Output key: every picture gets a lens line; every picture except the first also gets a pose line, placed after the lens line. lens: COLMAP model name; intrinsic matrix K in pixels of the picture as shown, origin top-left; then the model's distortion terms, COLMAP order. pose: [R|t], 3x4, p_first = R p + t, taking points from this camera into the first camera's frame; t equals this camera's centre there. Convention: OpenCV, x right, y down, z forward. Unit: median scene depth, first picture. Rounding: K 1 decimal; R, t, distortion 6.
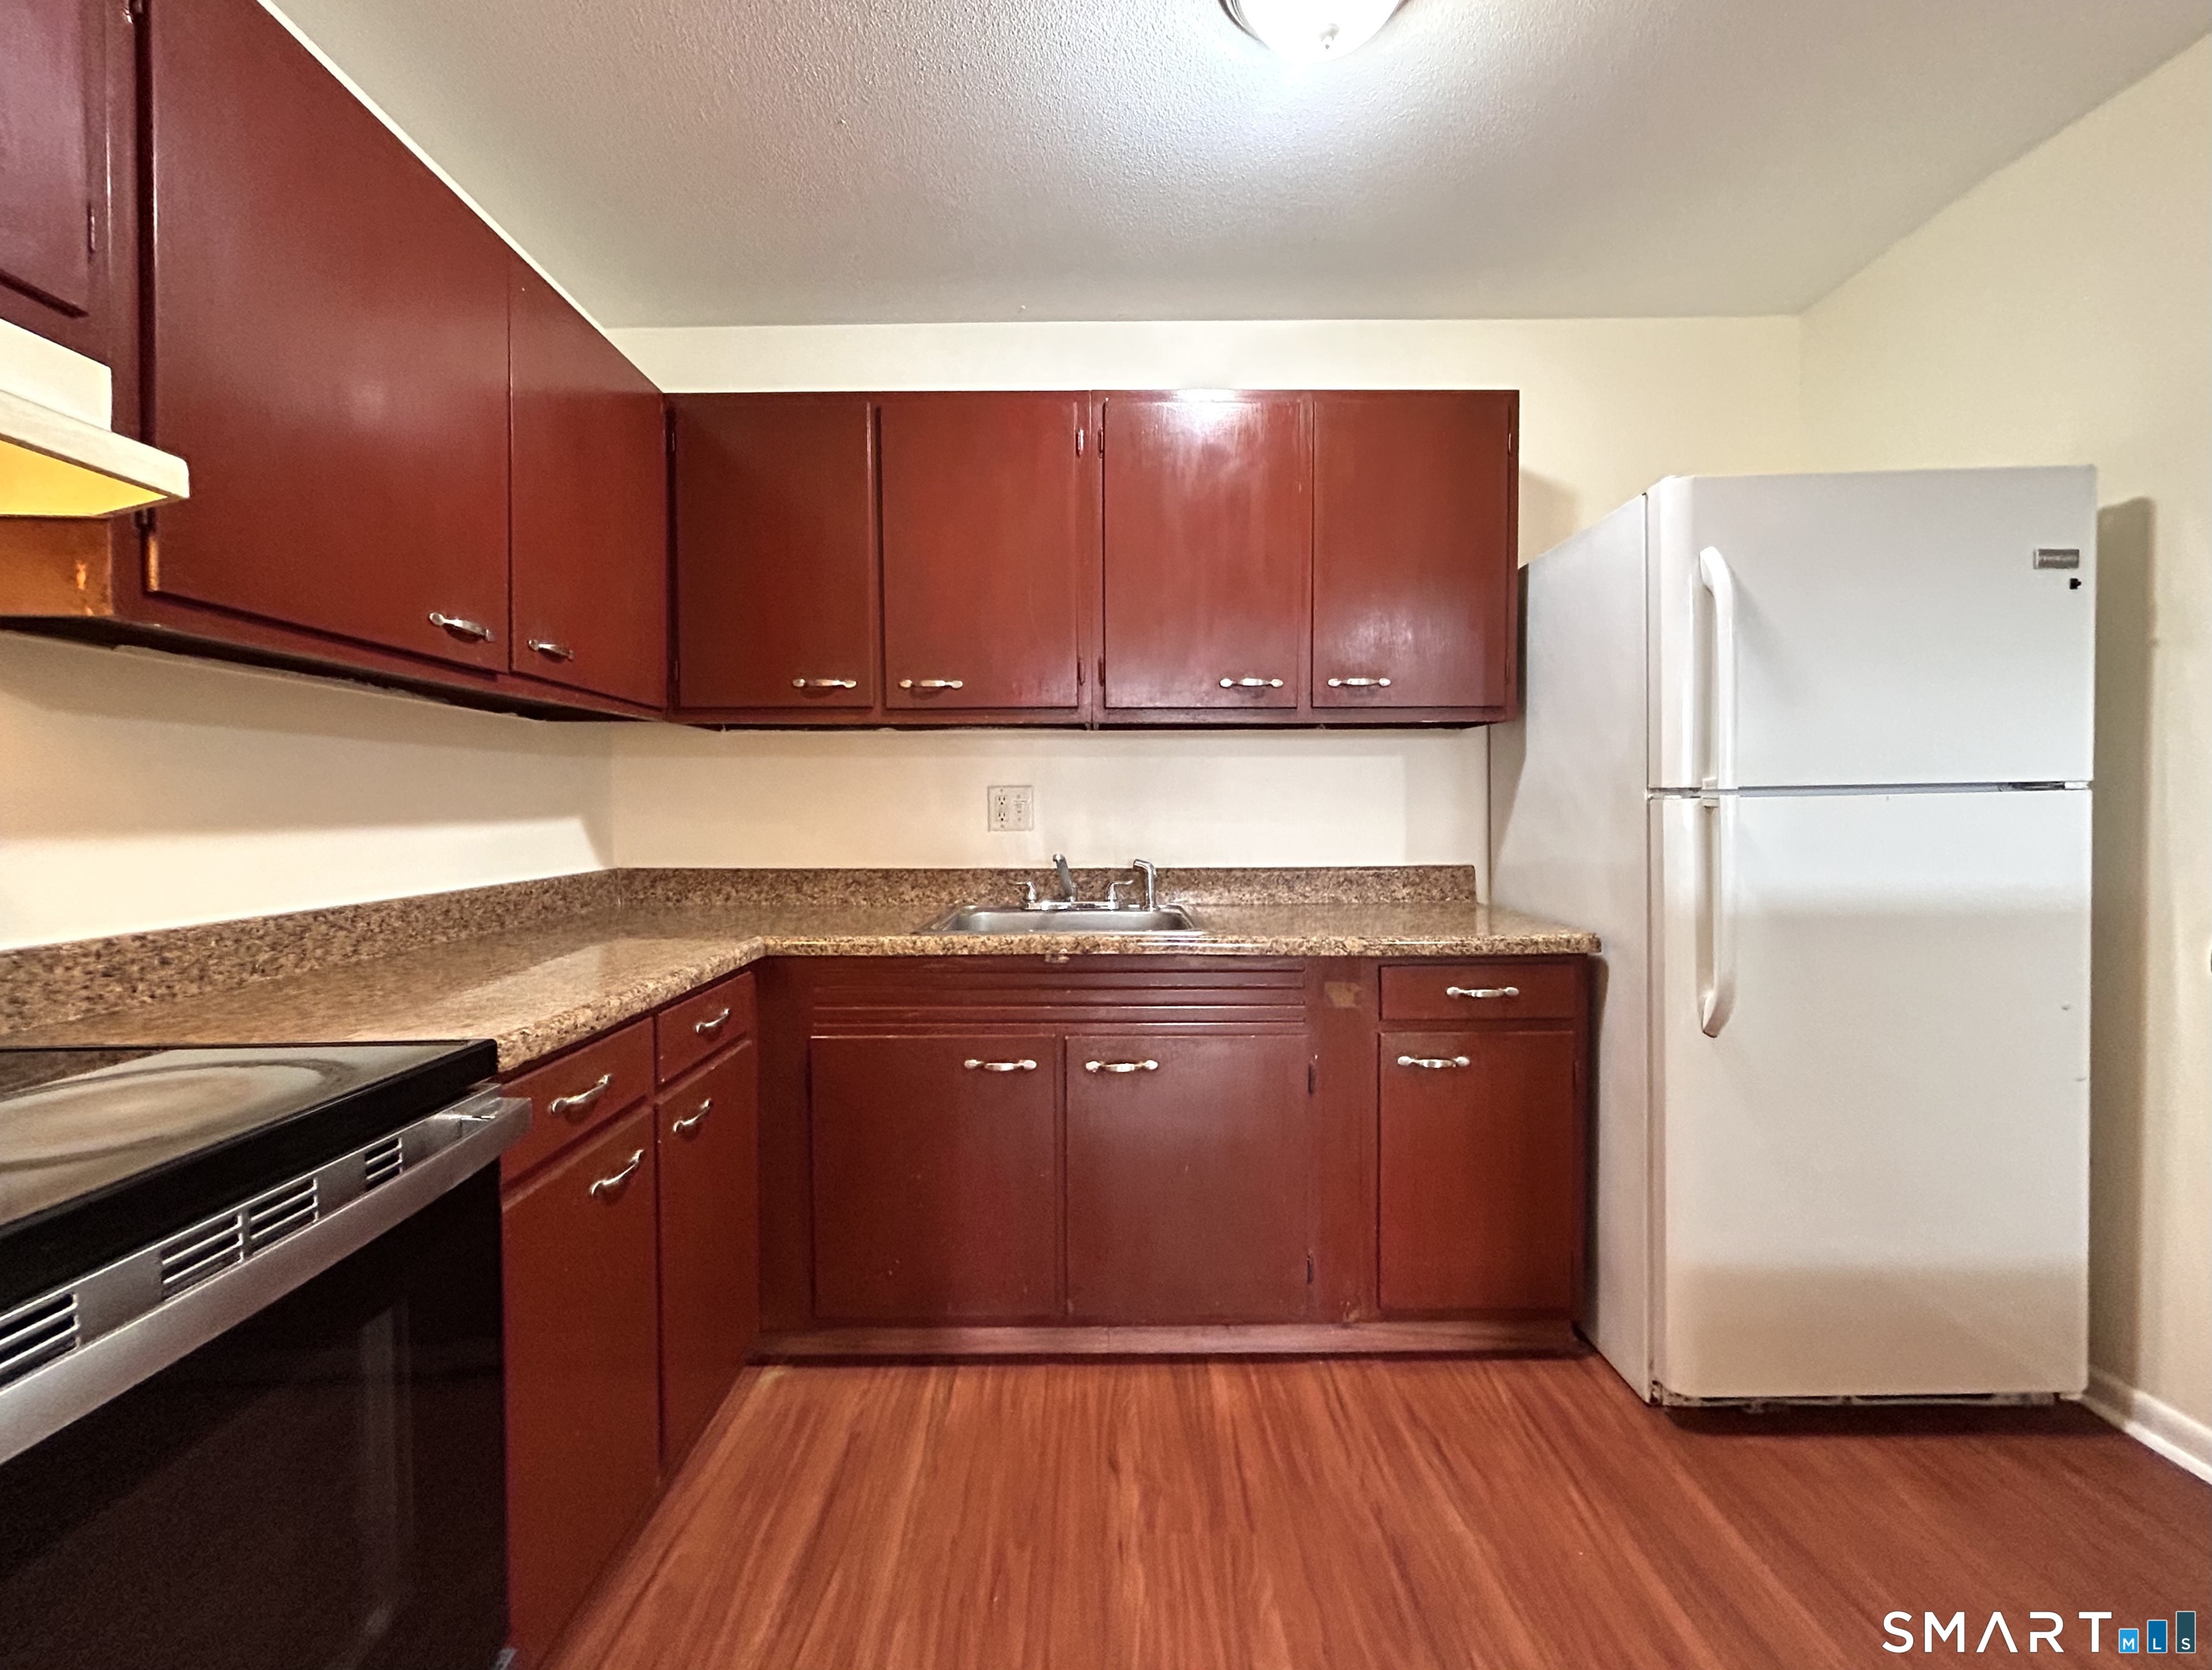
lens RADIAL K [[911.8, 0, 1106.0], [0, 911.8, 835.0], [0, 0, 1]] dist [-0.000431, -0.000153]
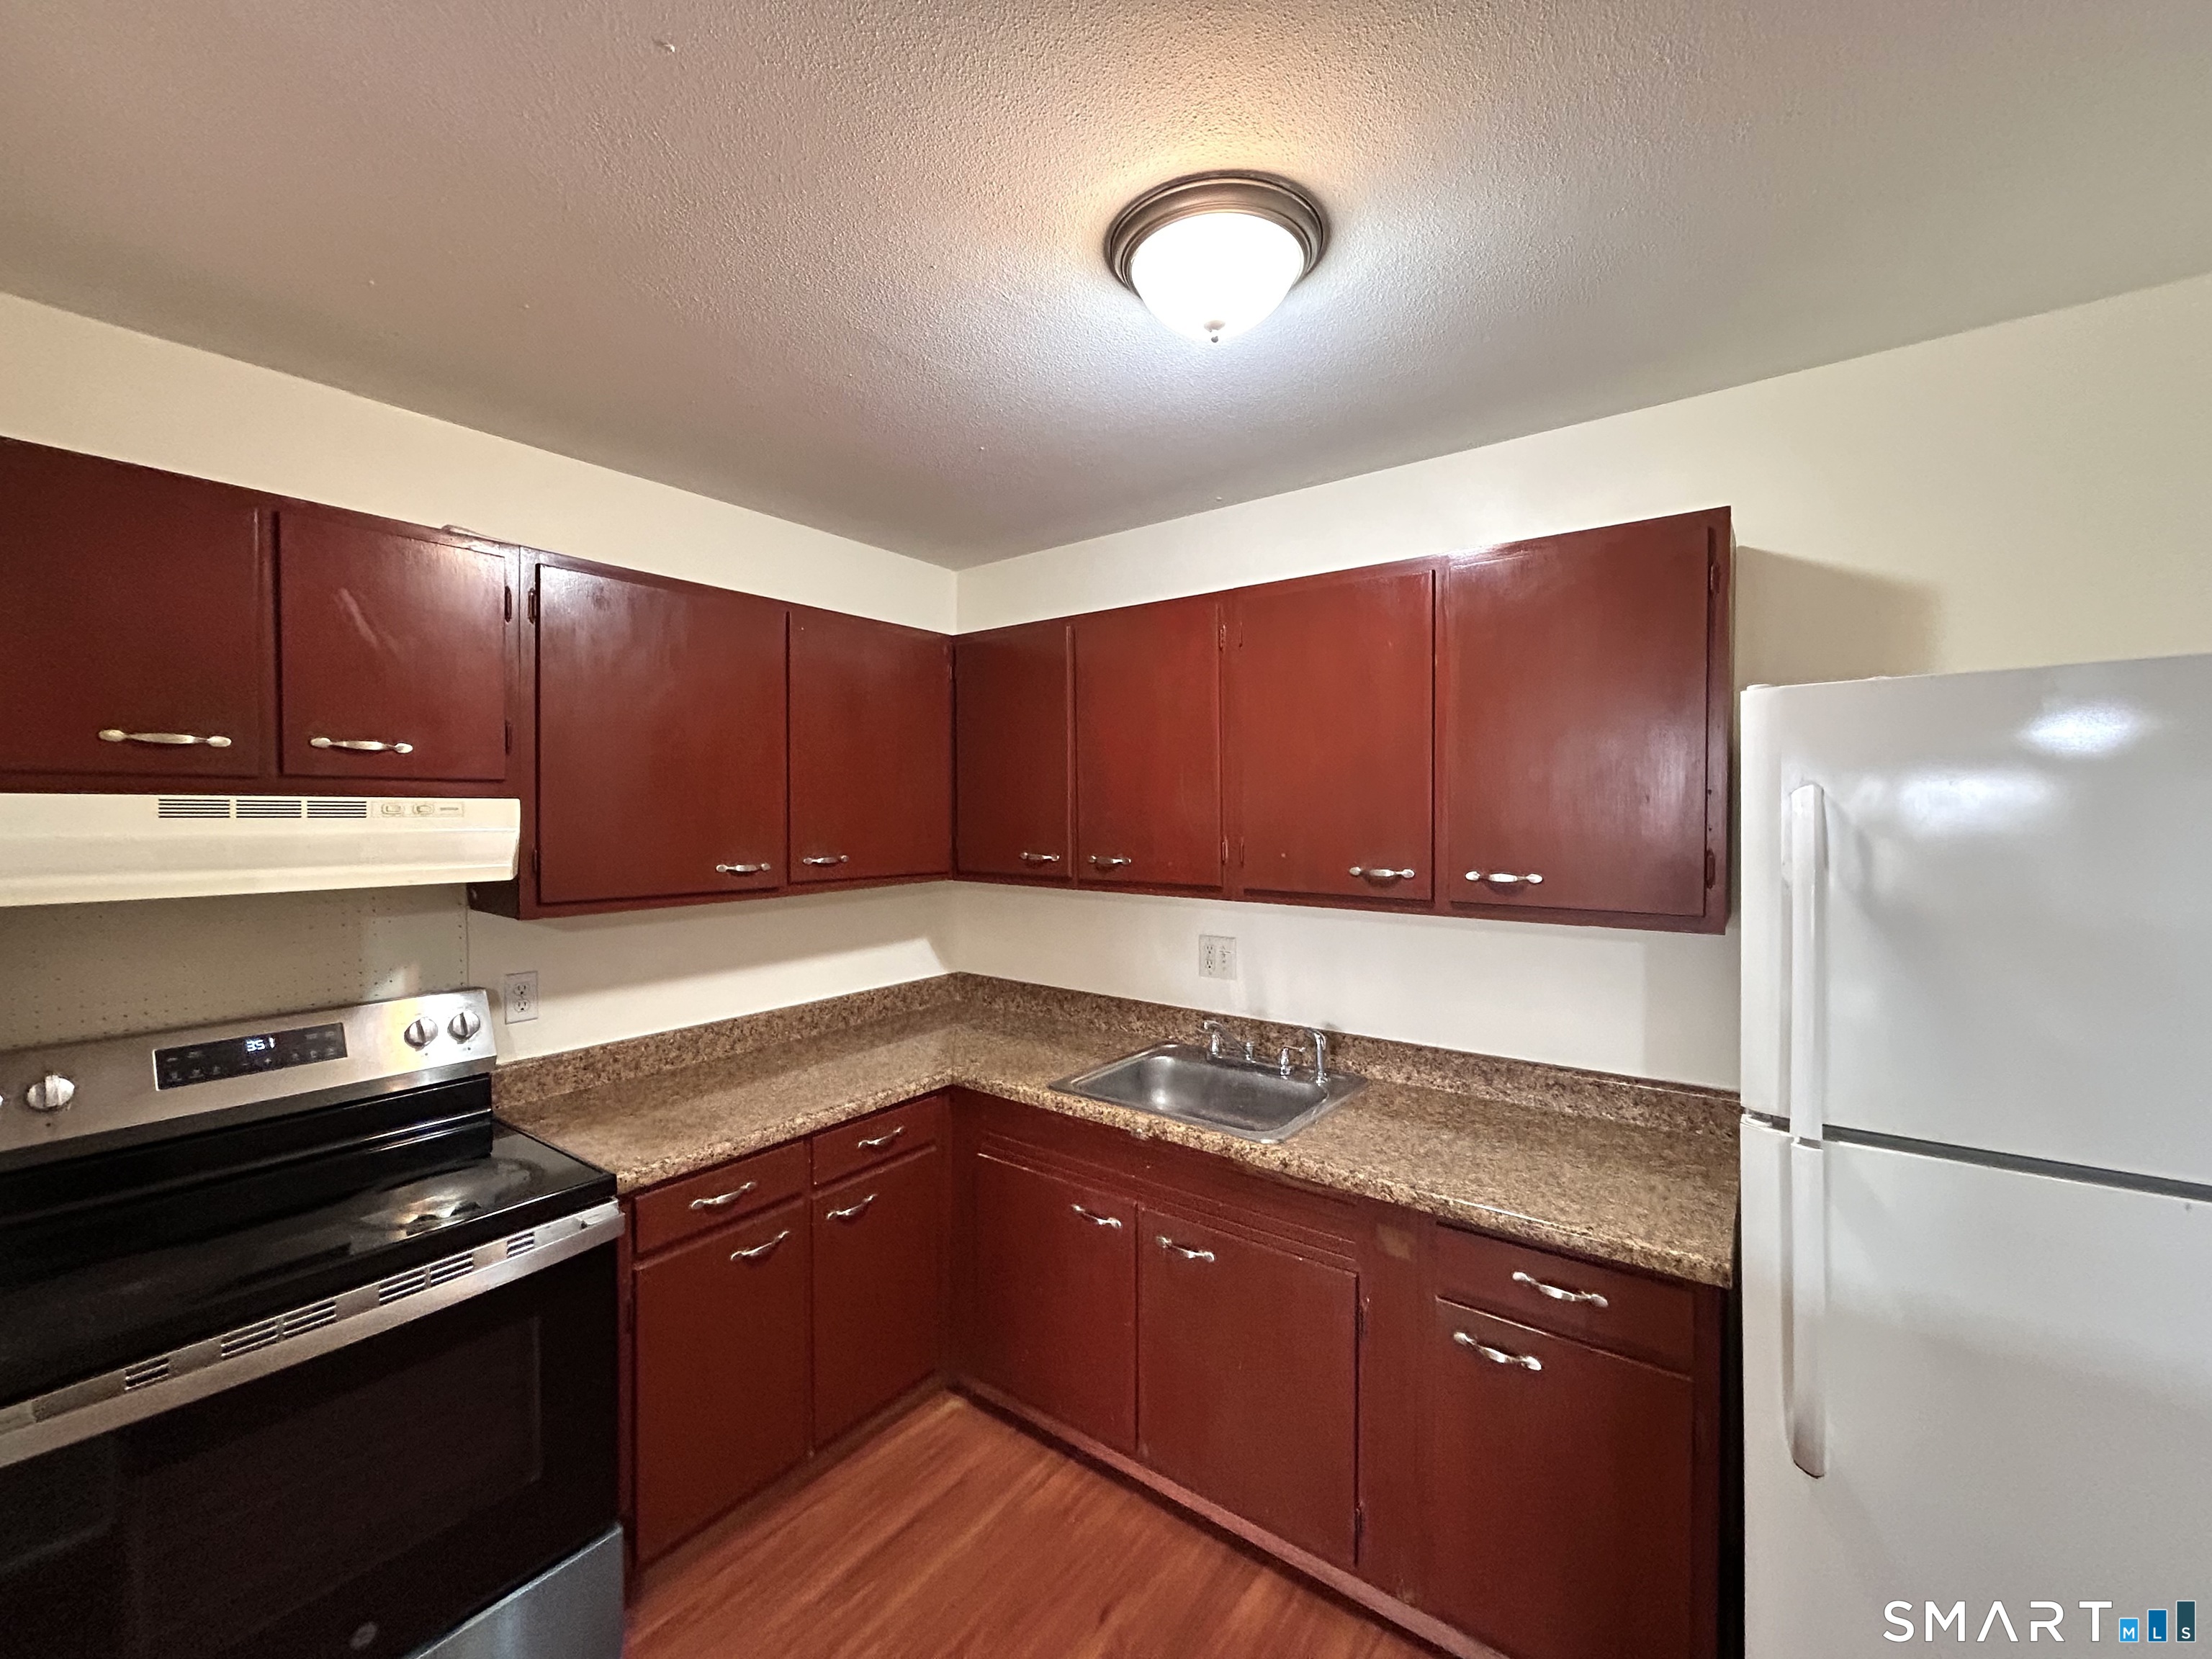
lens RADIAL K [[900.2, 0, 1103.9], [0, 900.2, 835.4], [0, 0, 1]] dist [-0.000961, -0.000016]
pose [[0.797178, 0.021104, -0.603375, 0.570907], [-0.021862, 0.999742, 0.006084, -0.236600], [0.603348, 0.008342, 0.797434, 0.098311]]
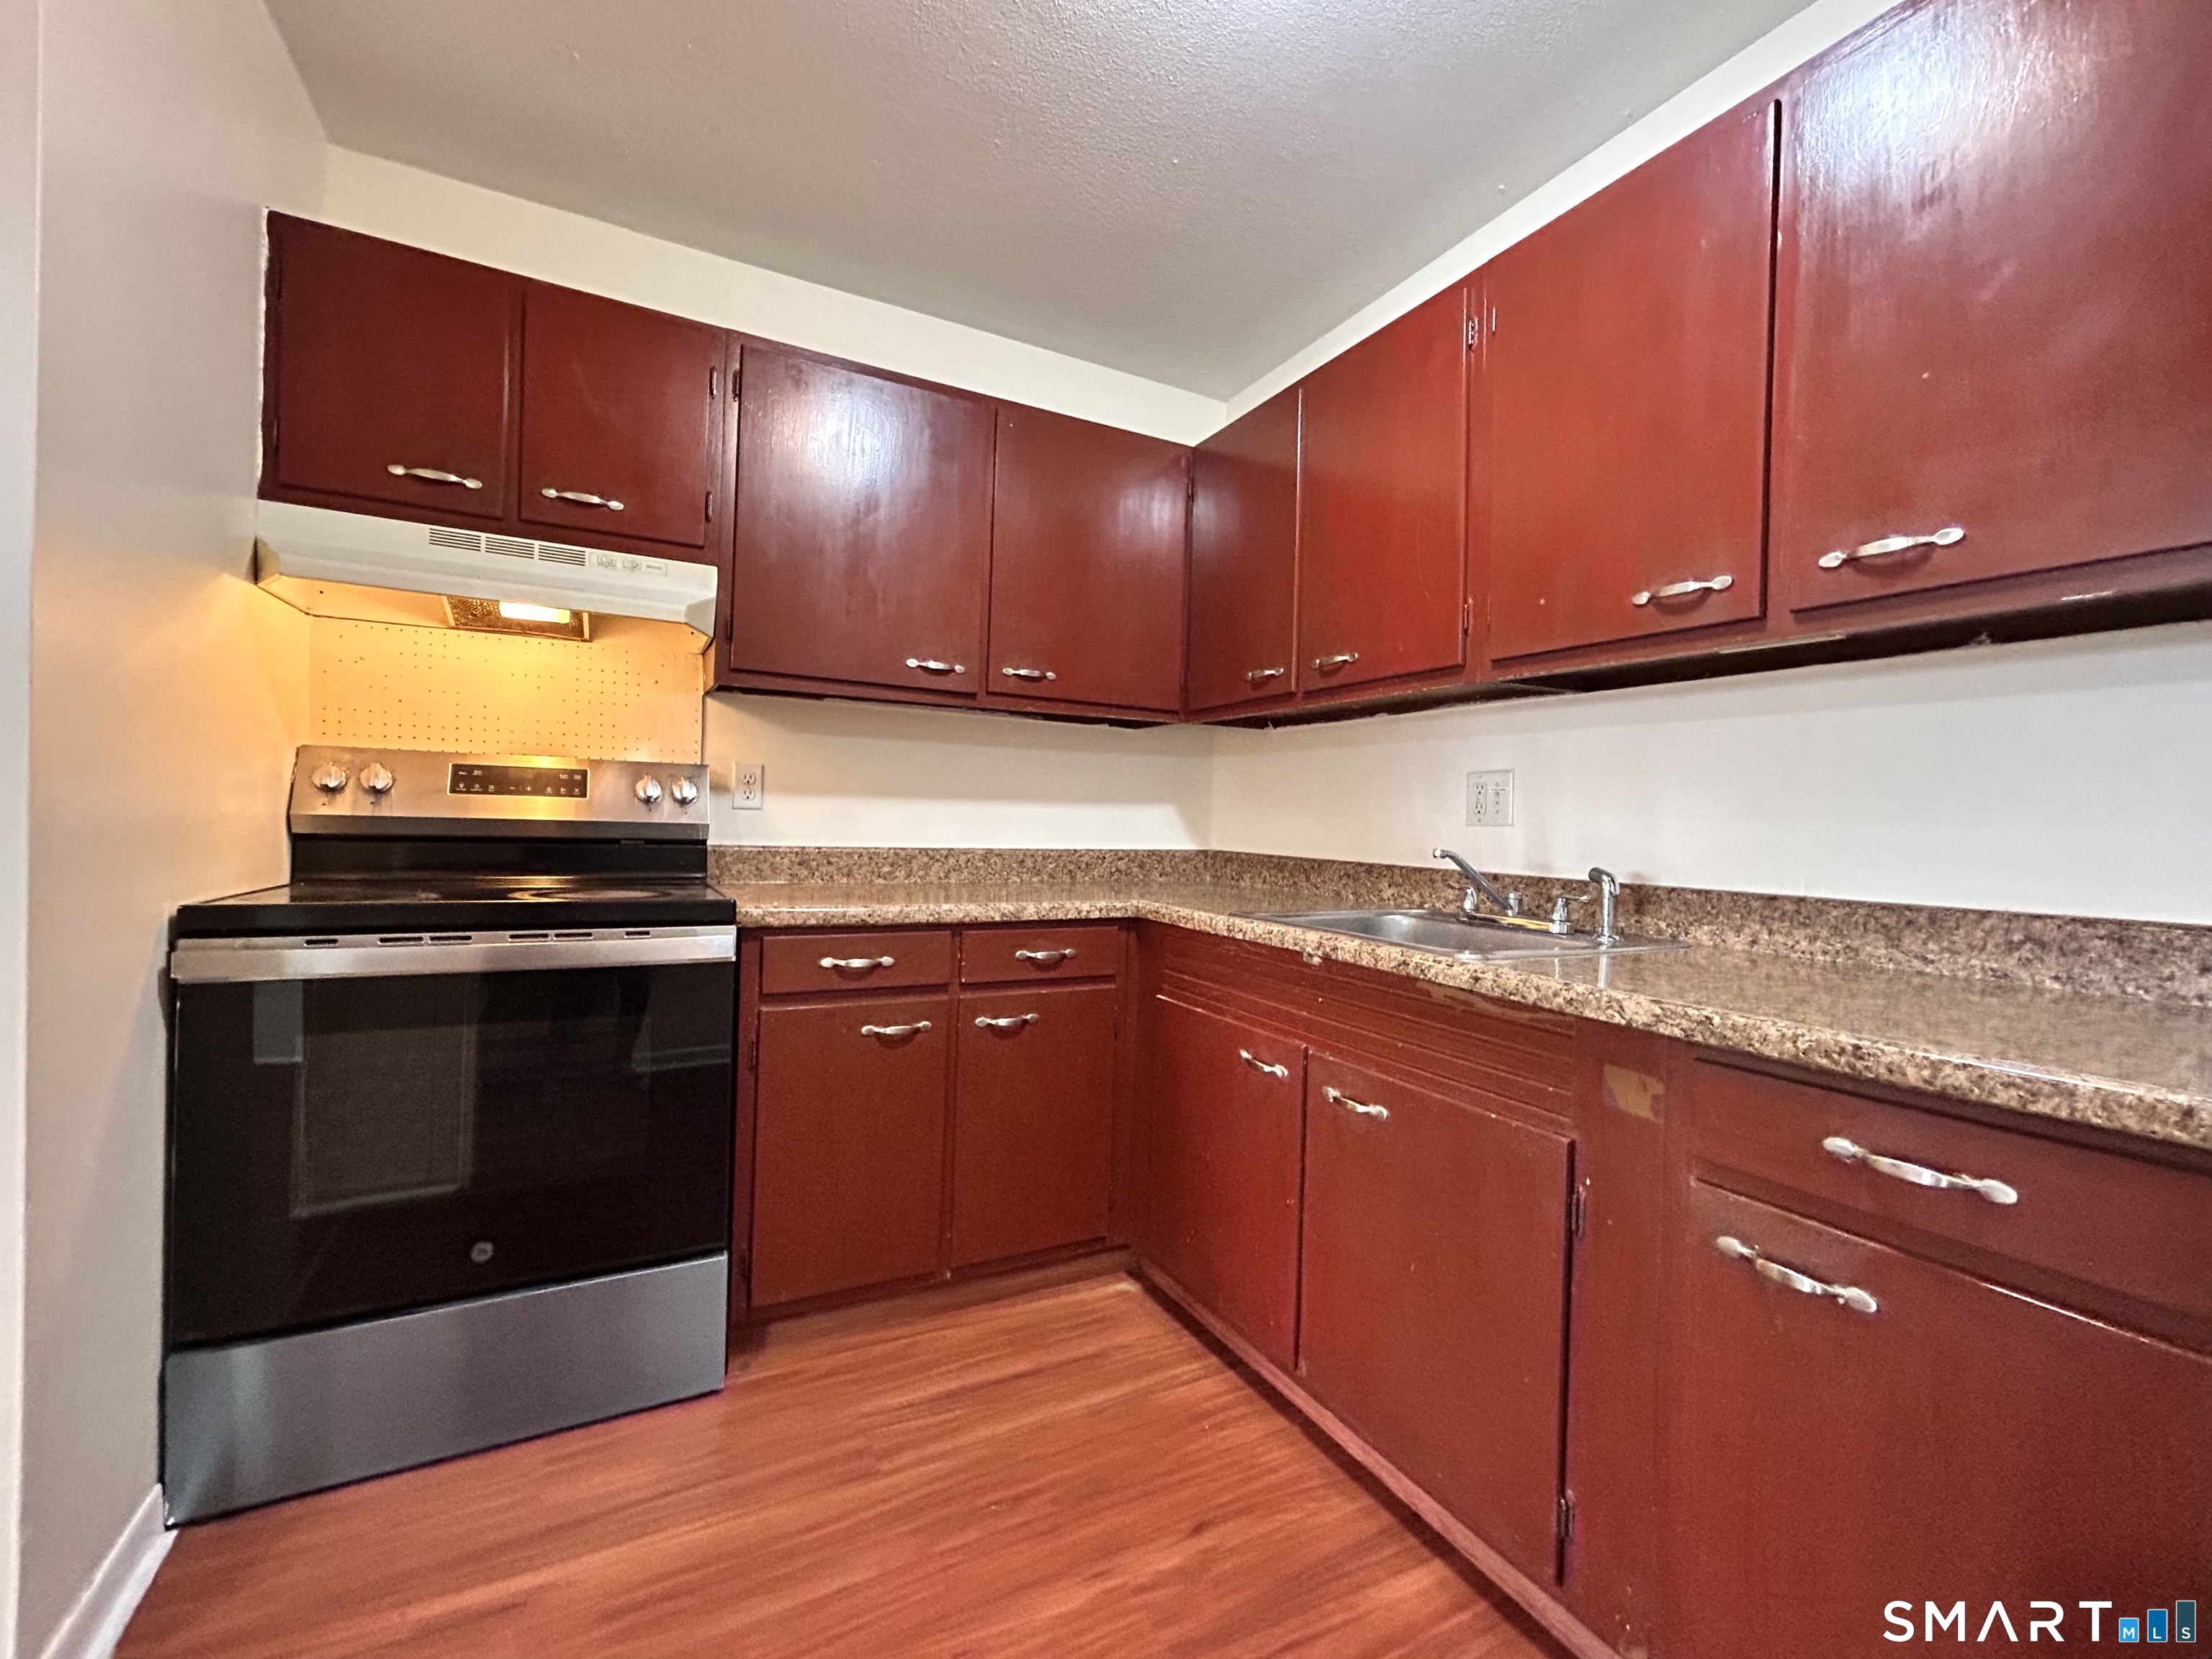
lens RADIAL K [[926.9, 0, 1102.6], [0, 926.9, 833.8], [0, 0, 1]] dist [-0.001625, 0.000344]
pose [[0.461637, 0.030952, -0.886529, 0.636405], [-0.059097, 0.998244, 0.004079, 0.025677], [0.885098, 0.050509, 0.462655, 0.415466]]
